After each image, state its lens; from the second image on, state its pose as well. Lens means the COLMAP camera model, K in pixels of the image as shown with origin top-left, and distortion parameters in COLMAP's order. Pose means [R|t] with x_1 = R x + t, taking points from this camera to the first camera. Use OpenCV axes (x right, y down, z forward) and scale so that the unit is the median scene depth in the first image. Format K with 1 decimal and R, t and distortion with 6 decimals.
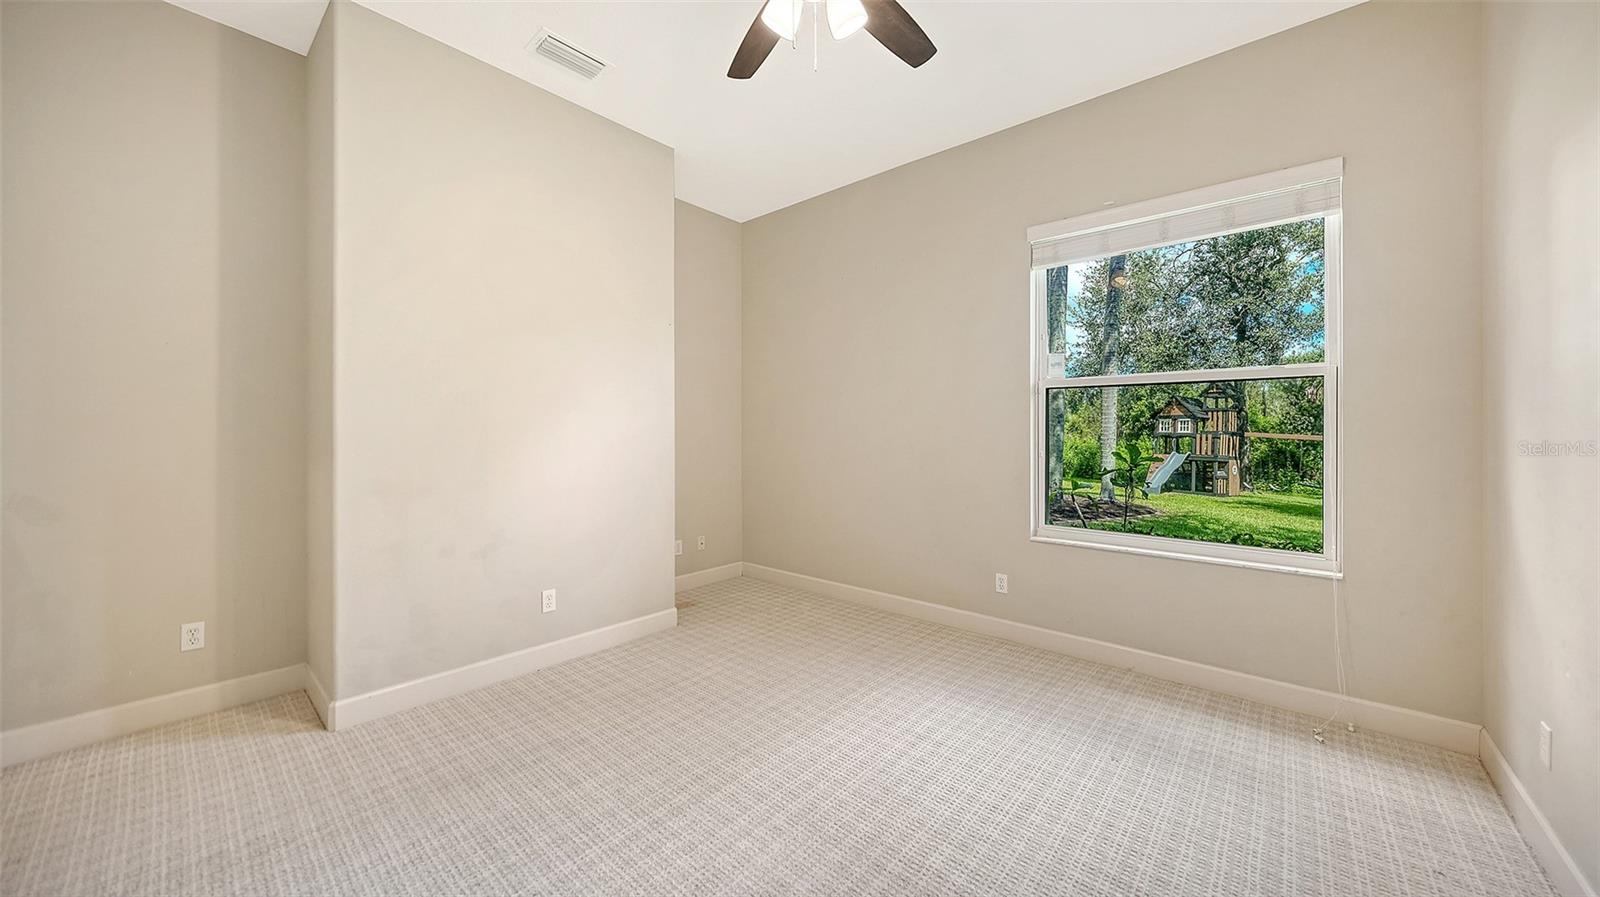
lens RADIAL K [[561.0, 0, 793.7], [0, 561.0, 435.8], [0, 0, 1]] dist [0.000067, -0.000601]
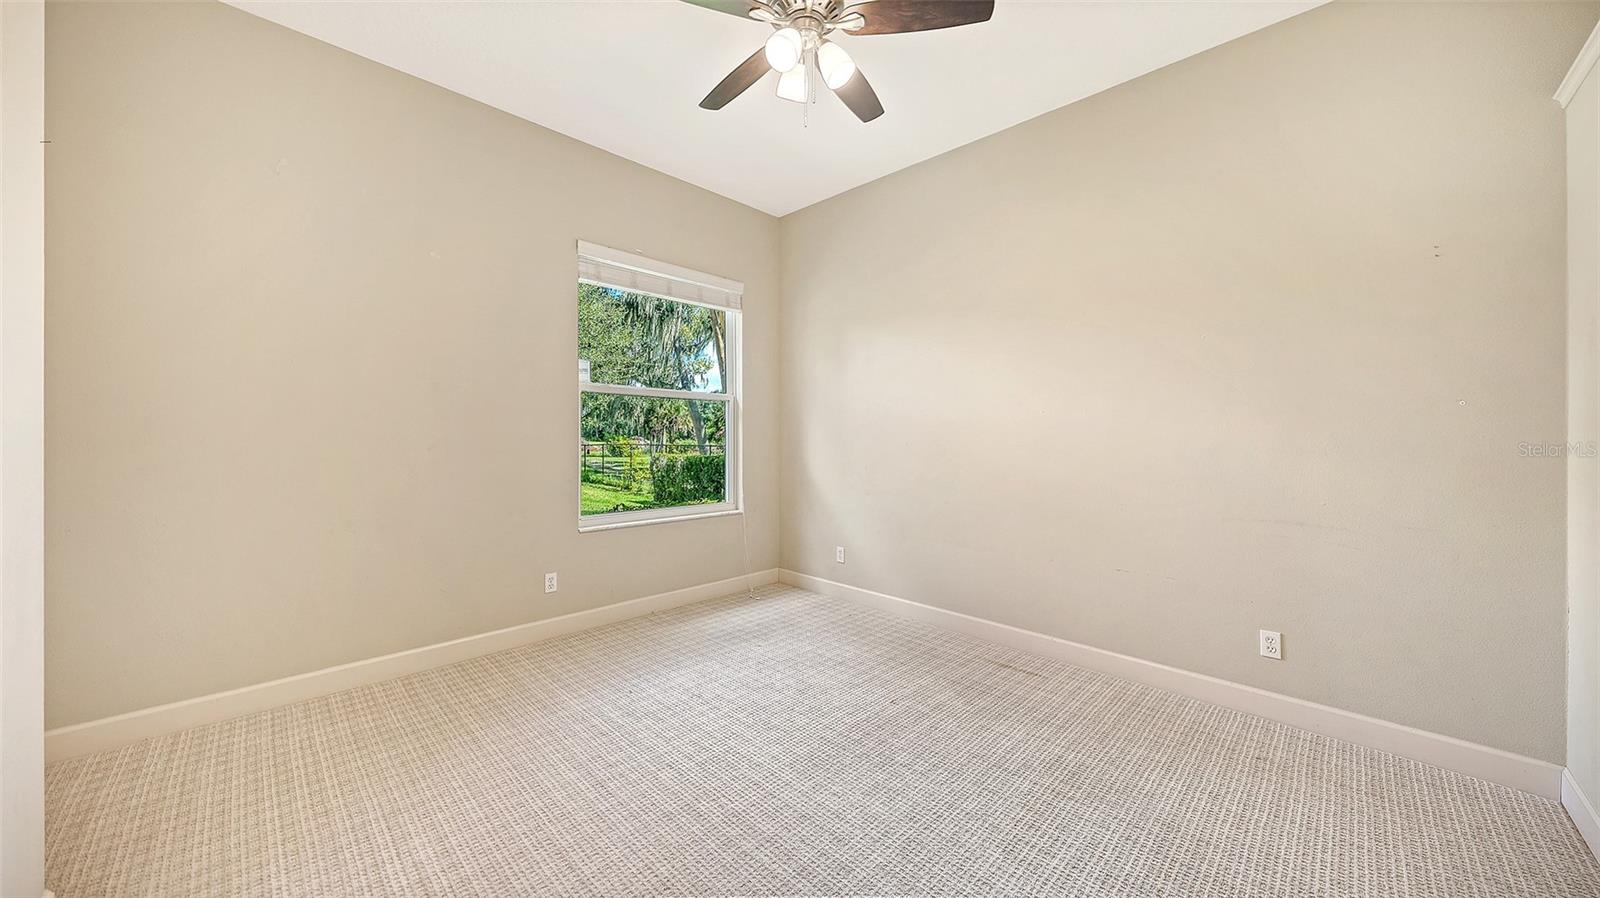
lens RADIAL K [[561.0, 0, 791.1], [0, 561.0, 442.6], [0, 0, 1]] dist [0.000067, -0.000601]
pose [[0.064836, -0.016171, 0.997765, -0.719410], [-0.000326, 0.999868, 0.016226, -0.004890], [-0.997896, -0.001377, 0.064822, 0.613665]]
